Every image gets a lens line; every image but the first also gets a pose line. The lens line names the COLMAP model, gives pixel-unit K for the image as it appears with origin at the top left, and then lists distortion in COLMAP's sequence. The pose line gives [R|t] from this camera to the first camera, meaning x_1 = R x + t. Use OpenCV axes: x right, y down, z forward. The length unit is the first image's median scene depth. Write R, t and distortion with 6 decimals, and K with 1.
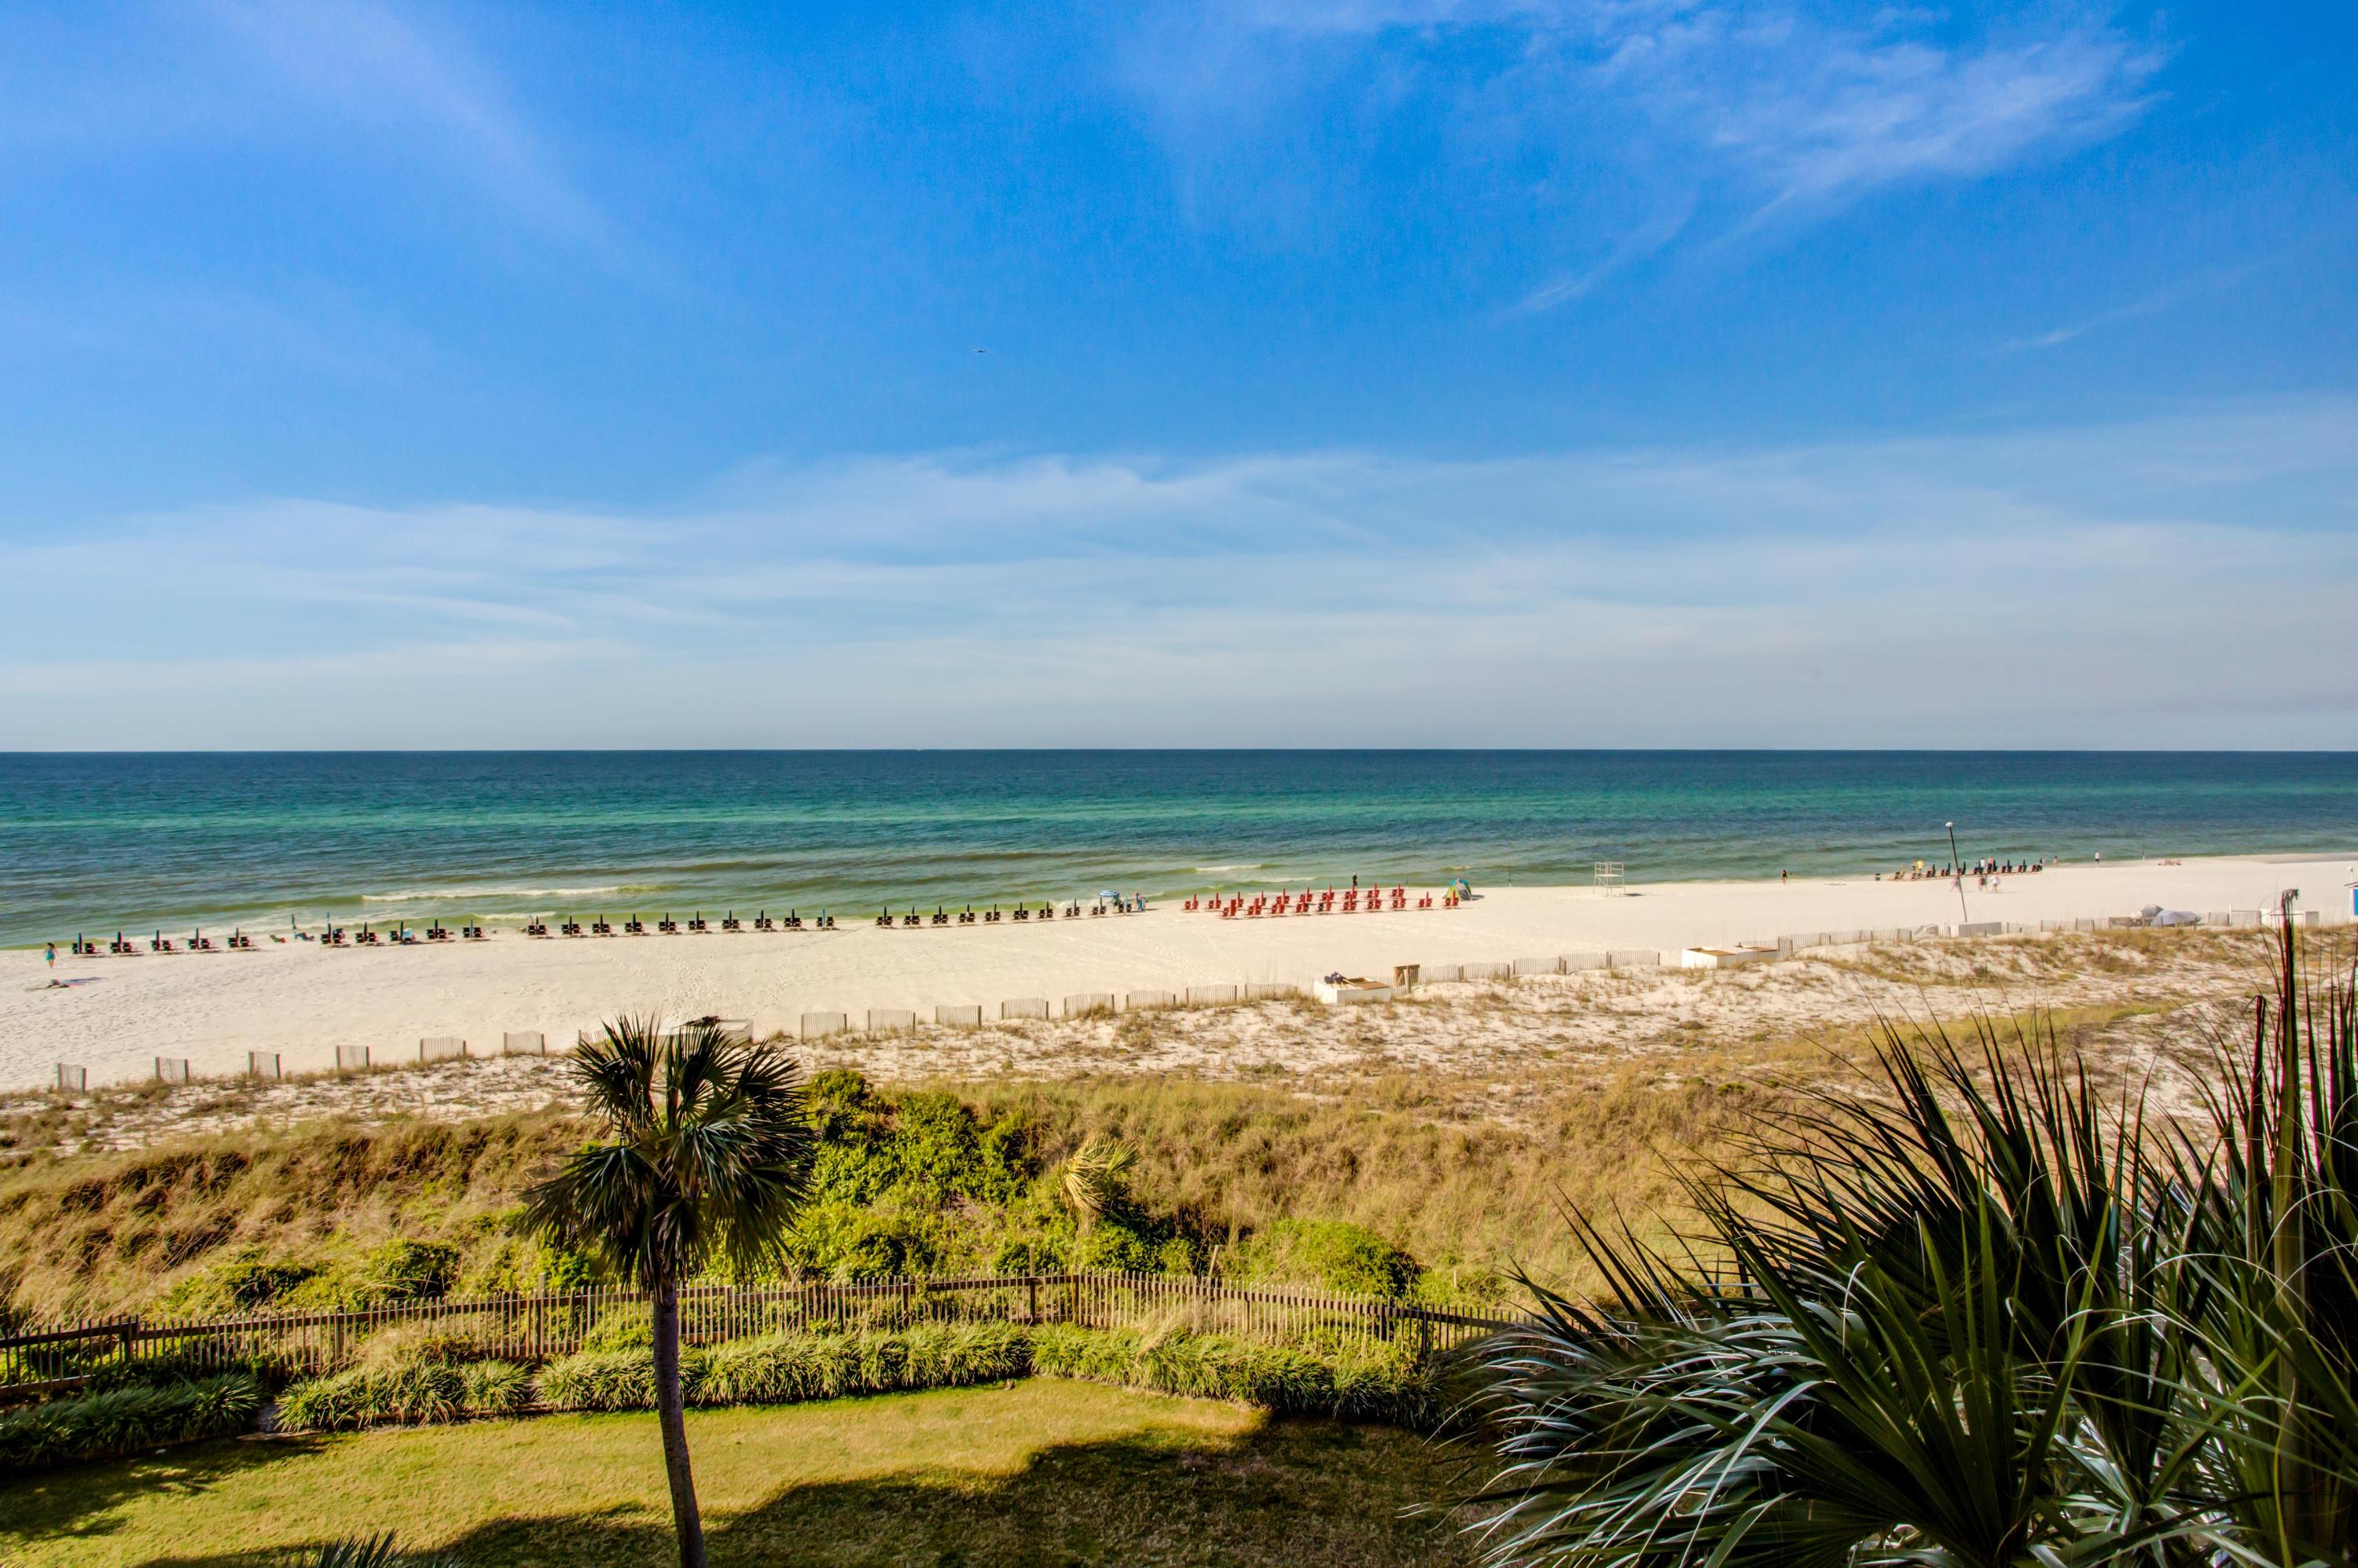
lens RADIAL K [[1225.4, 0, 1186.0], [0, 1225.4, 764.2], [0, 0, 1]] dist [-0.069579, 0.032467]
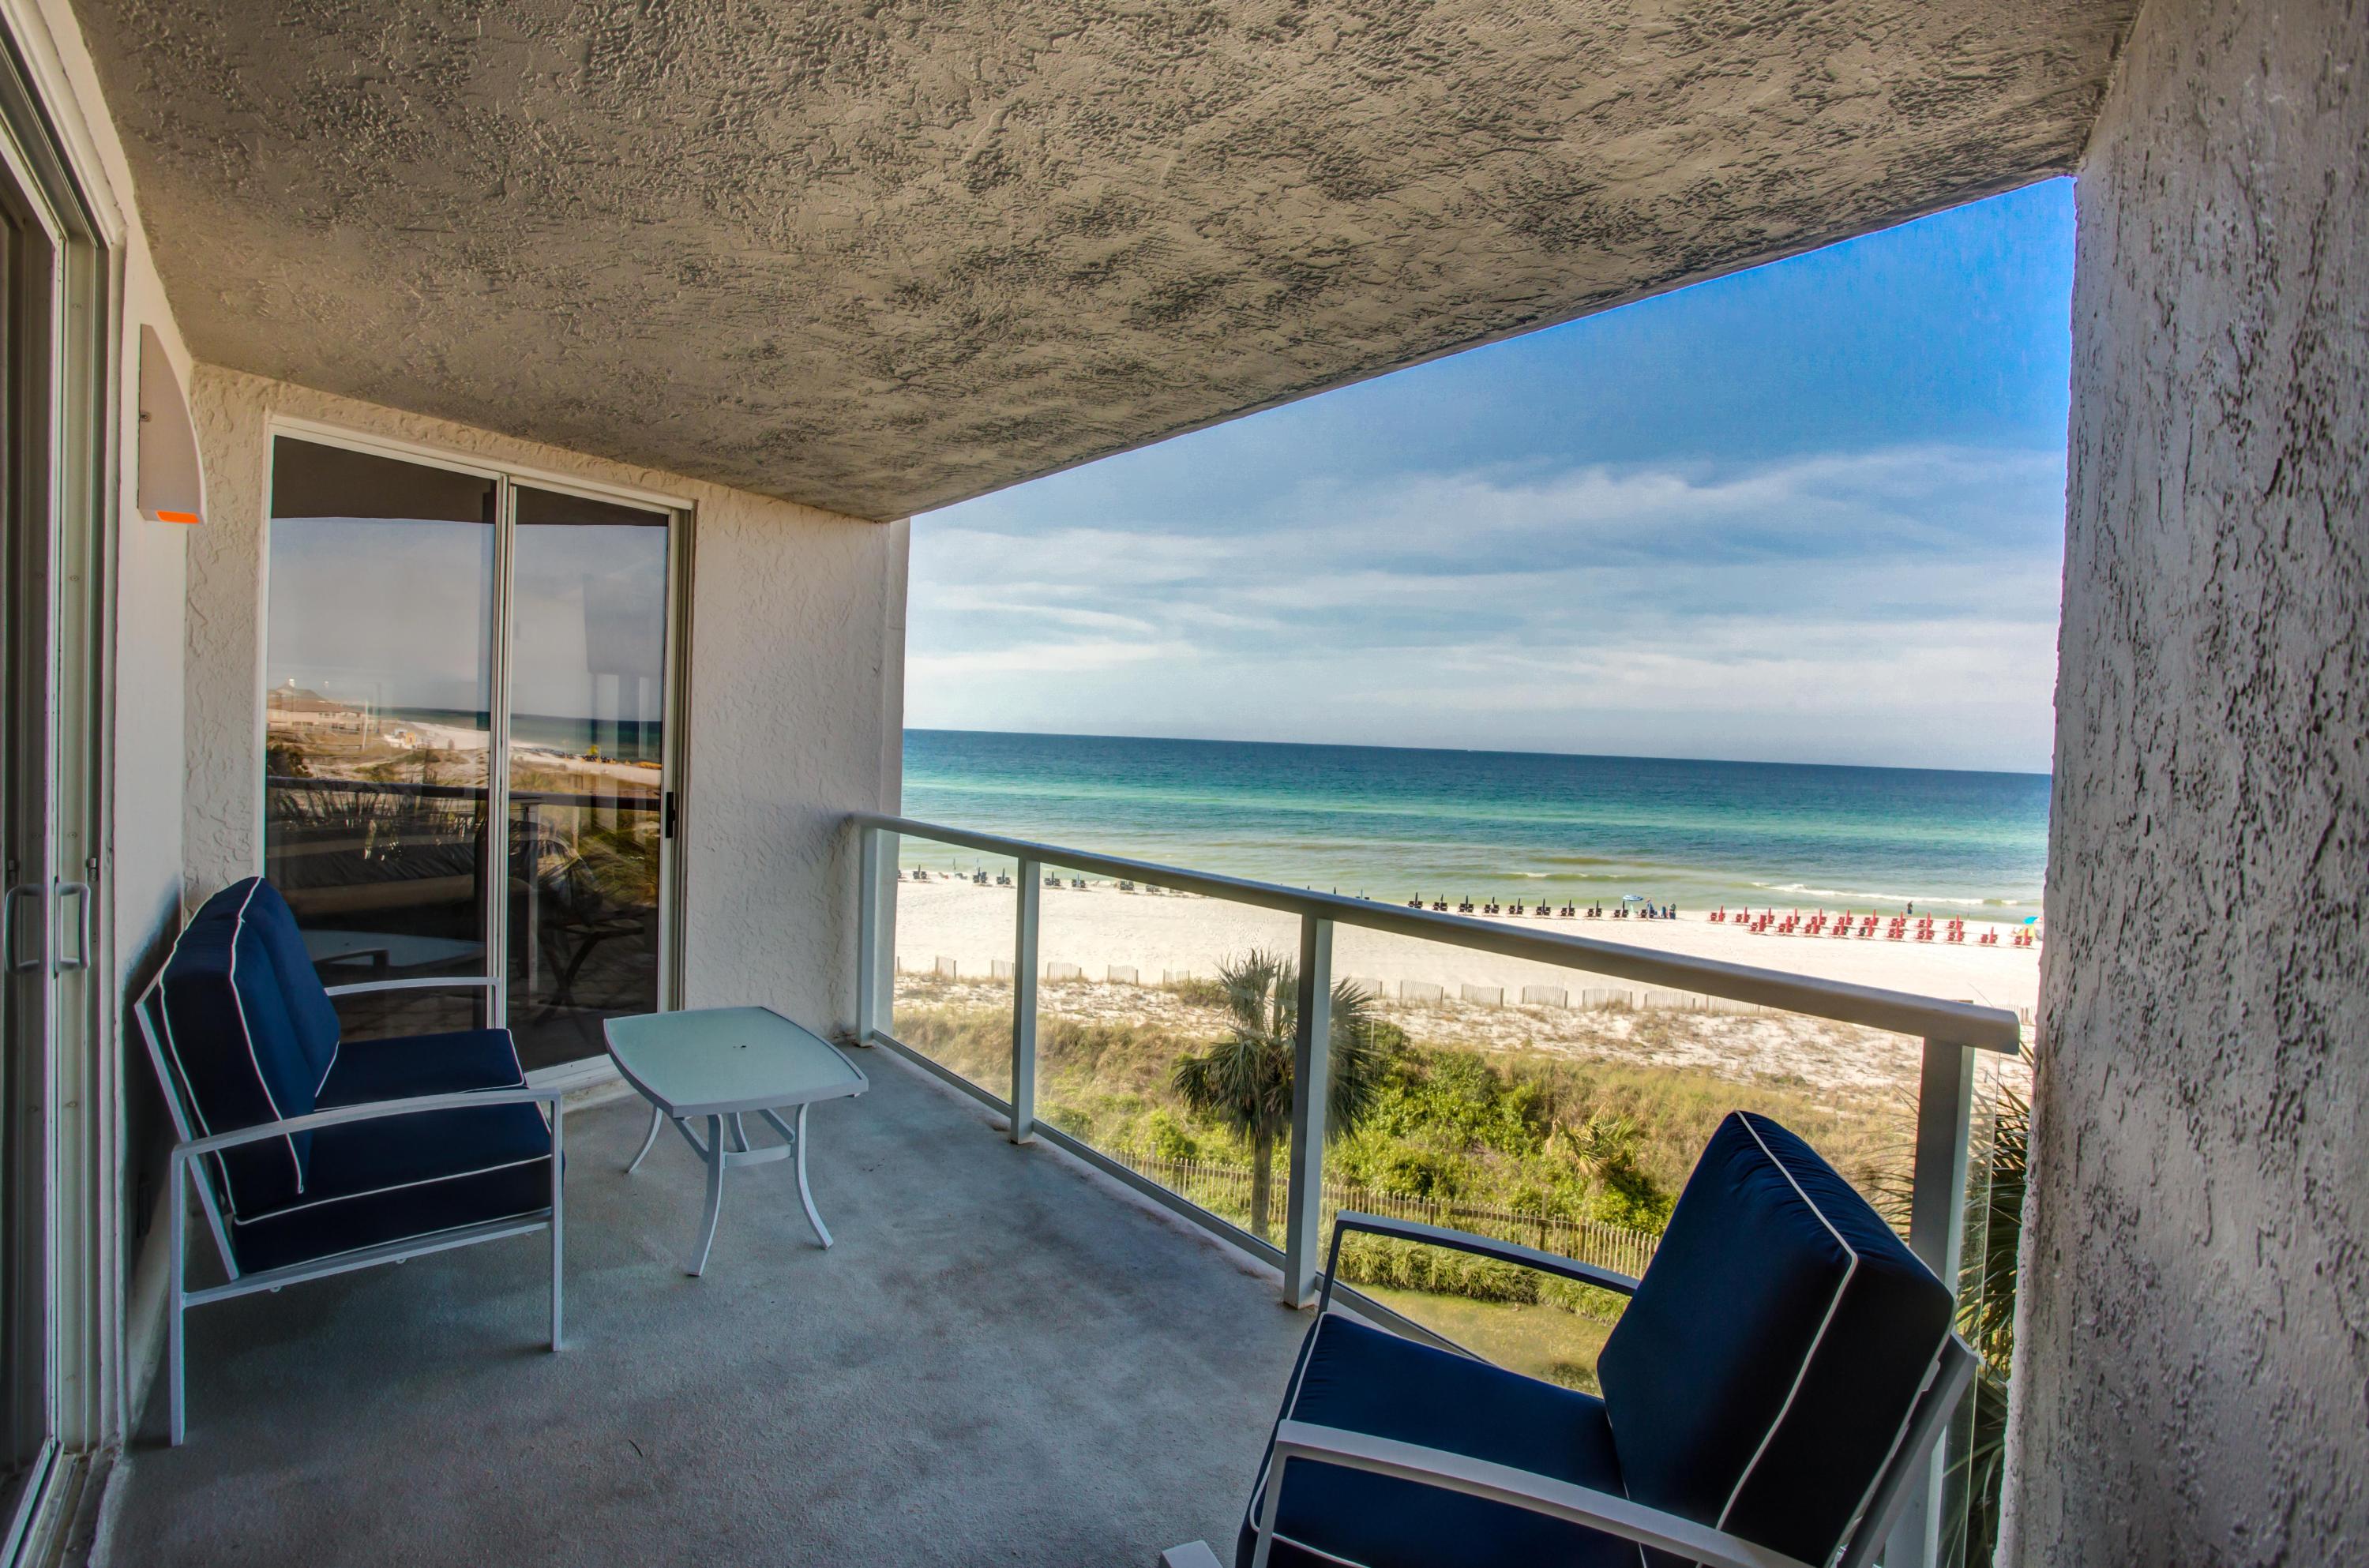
lens RADIAL K [[1158.8, 0, 1194.2], [0, 1158.8, 770.7], [0, 0, 1]] dist [-0.077812, 0.040572]
pose [[0.907091, 0.048164, -0.418171, 0.001265], [-0.045525, 0.998830, 0.016292, 0.000566], [0.418466, 0.004259, 0.908222, -0.064014]]
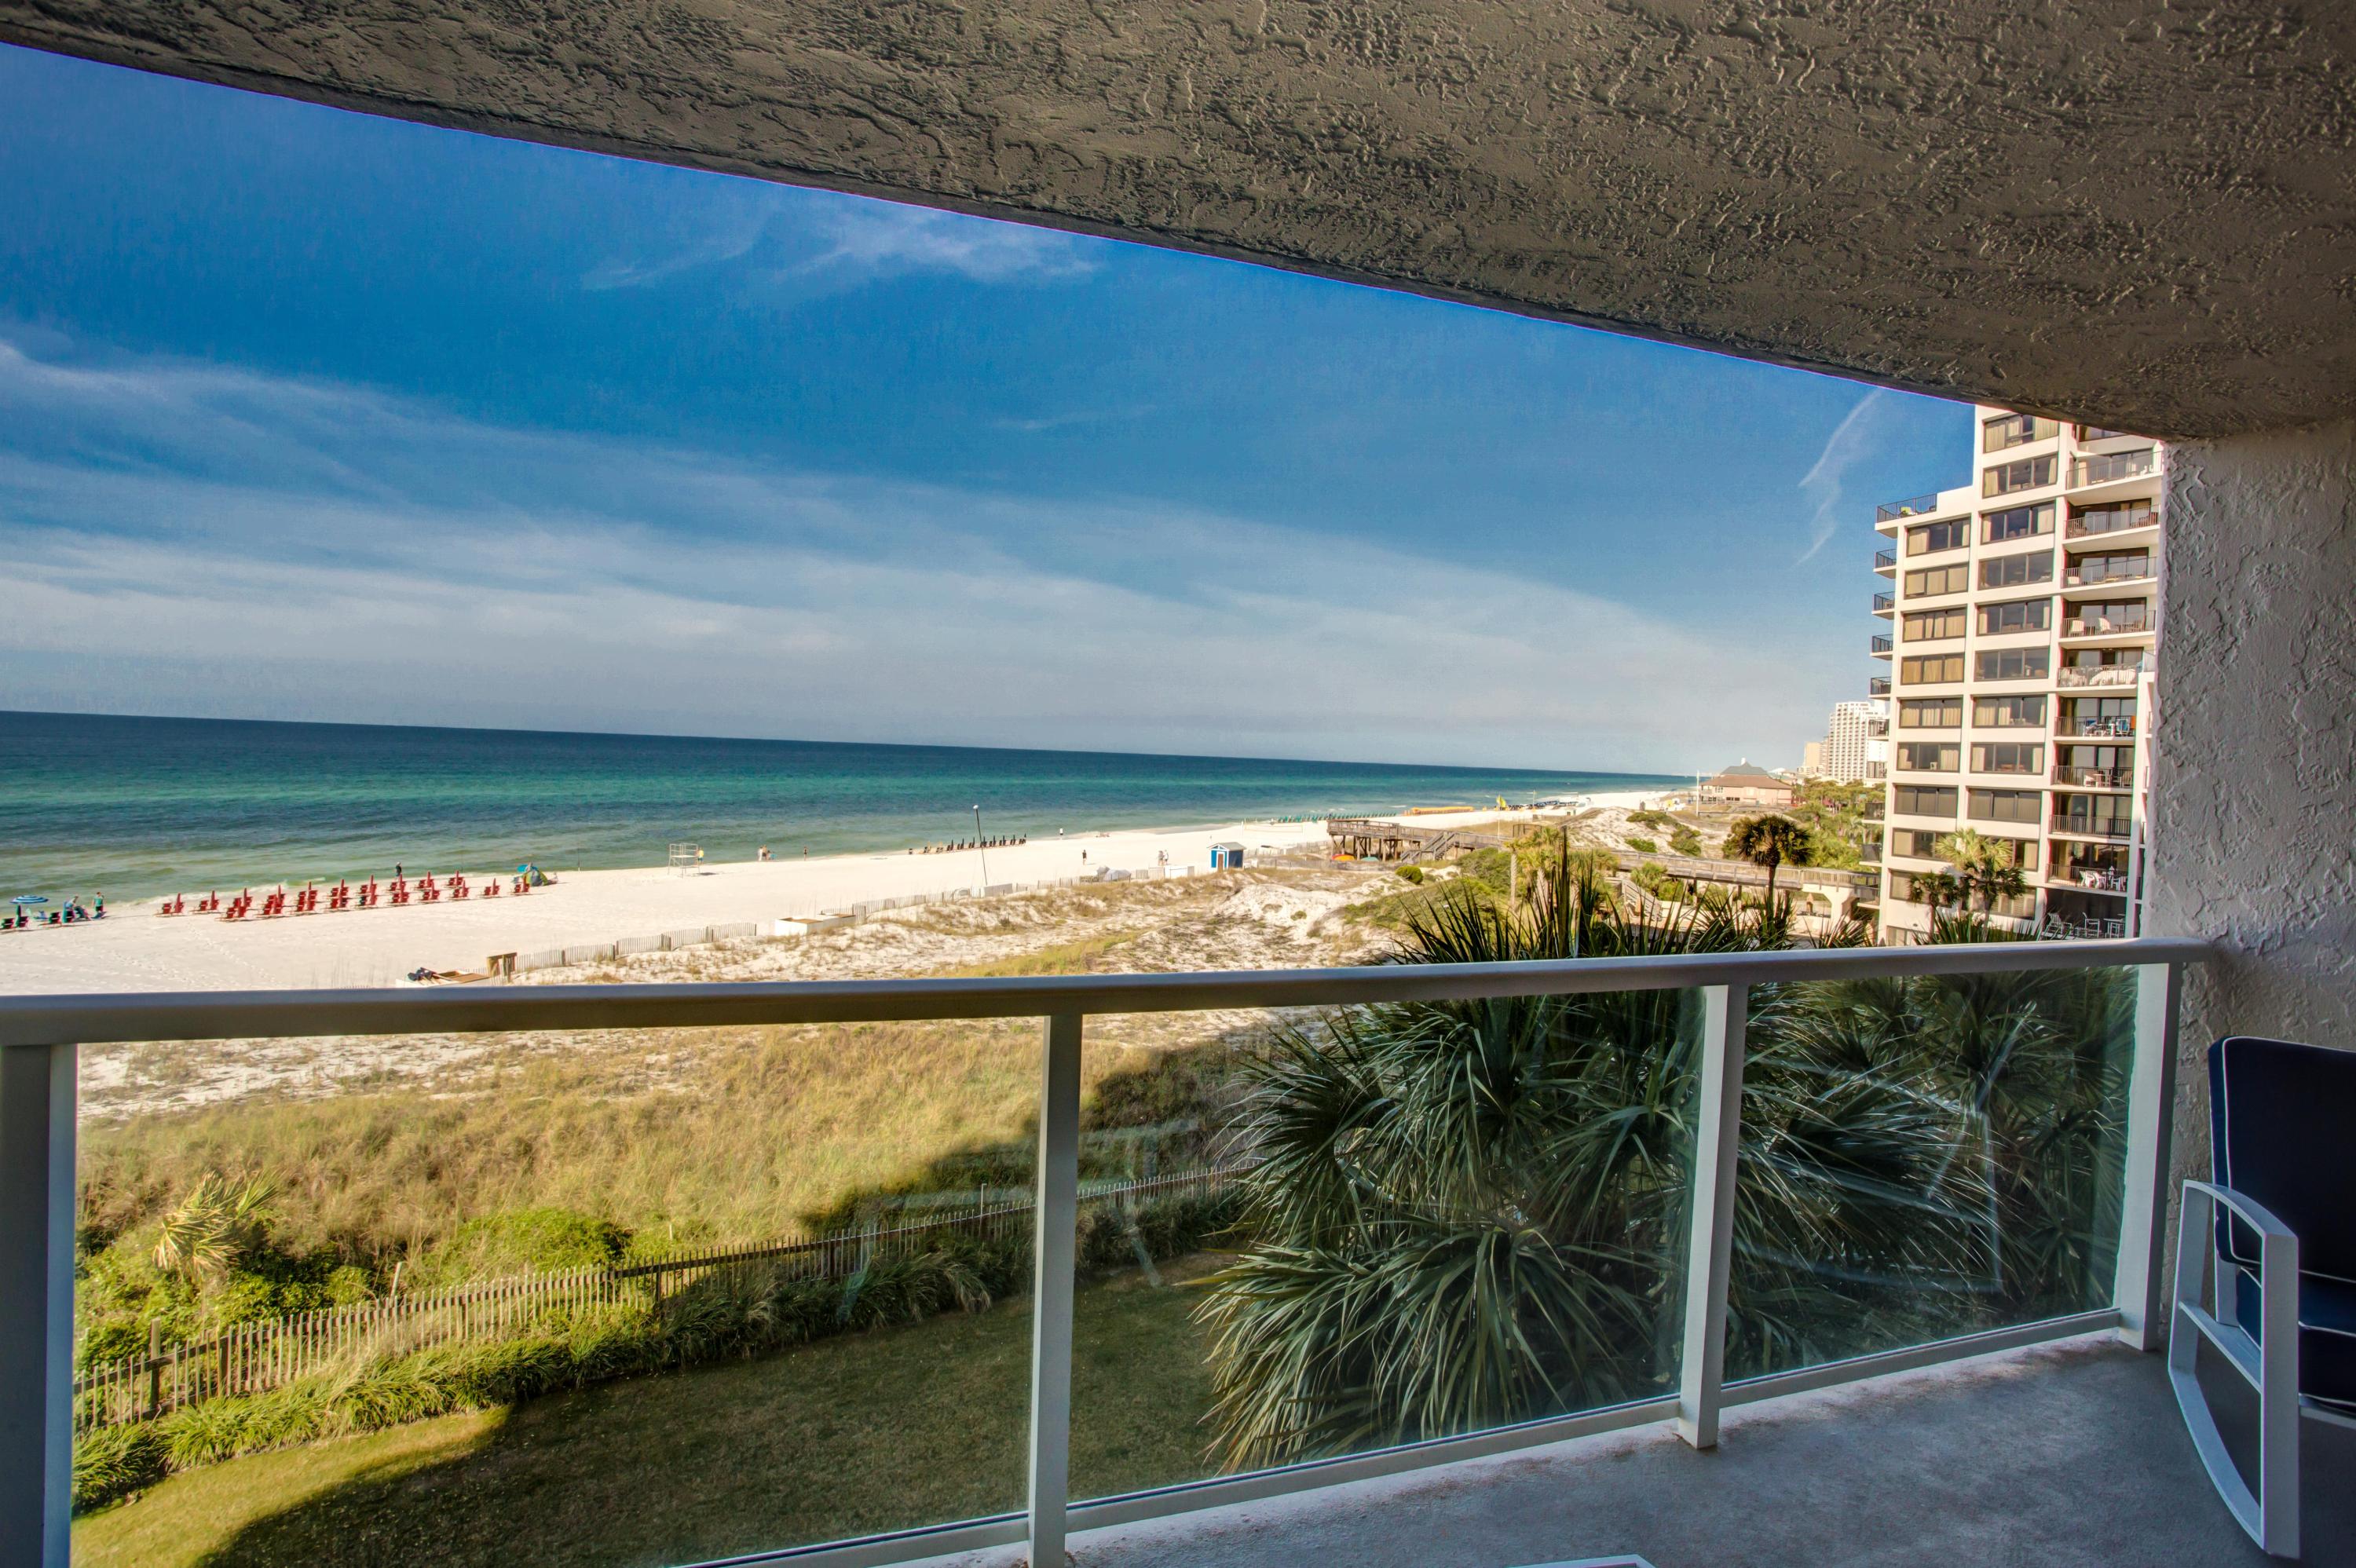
lens RADIAL K [[1152.5, 0, 1187.6], [0, 1152.5, 770.7], [0, 0, 1]] dist [-0.077812, 0.040572]
pose [[0.711927, 0.016957, 0.702048, -0.094931], [-0.028755, 0.999574, 0.005016, -0.000047], [-0.701664, -0.023758, 0.712112, -0.011837]]
